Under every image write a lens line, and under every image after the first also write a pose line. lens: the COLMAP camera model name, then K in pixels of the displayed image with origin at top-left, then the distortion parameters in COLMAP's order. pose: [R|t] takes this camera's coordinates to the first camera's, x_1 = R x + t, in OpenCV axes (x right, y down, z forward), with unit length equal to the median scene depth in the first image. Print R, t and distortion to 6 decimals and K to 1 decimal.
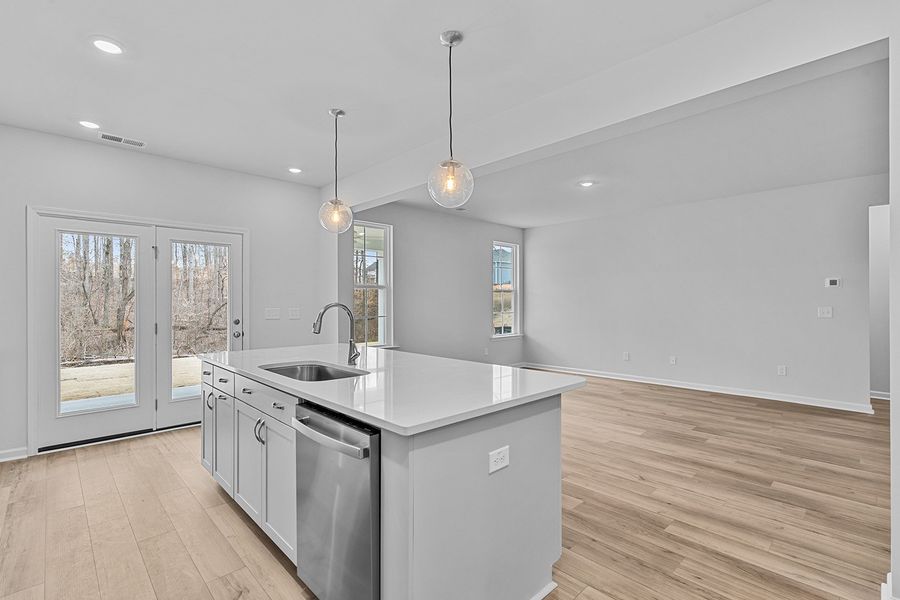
lens RADIAL K [[425.5, 0, 450.0], [0, 425.5, 300.0], [0, 0, 1]] dist [-0.000035, 0.000312]
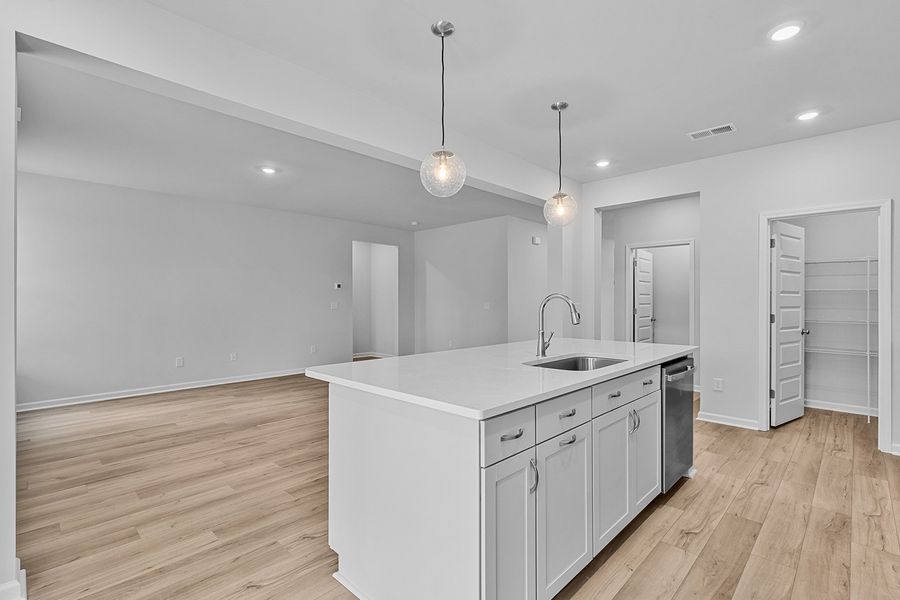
lens RADIAL K [[425.5, 0, 450.0], [0, 425.5, 300.0], [0, 0, 1]] dist [-0.000035, 0.000312]
pose [[-0.051658, 0.002394, 0.998662, -1.107854], [0.000047, 0.999997, -0.002395, 0.020845], [-0.998665, -0.000077, -0.051658, 1.169419]]
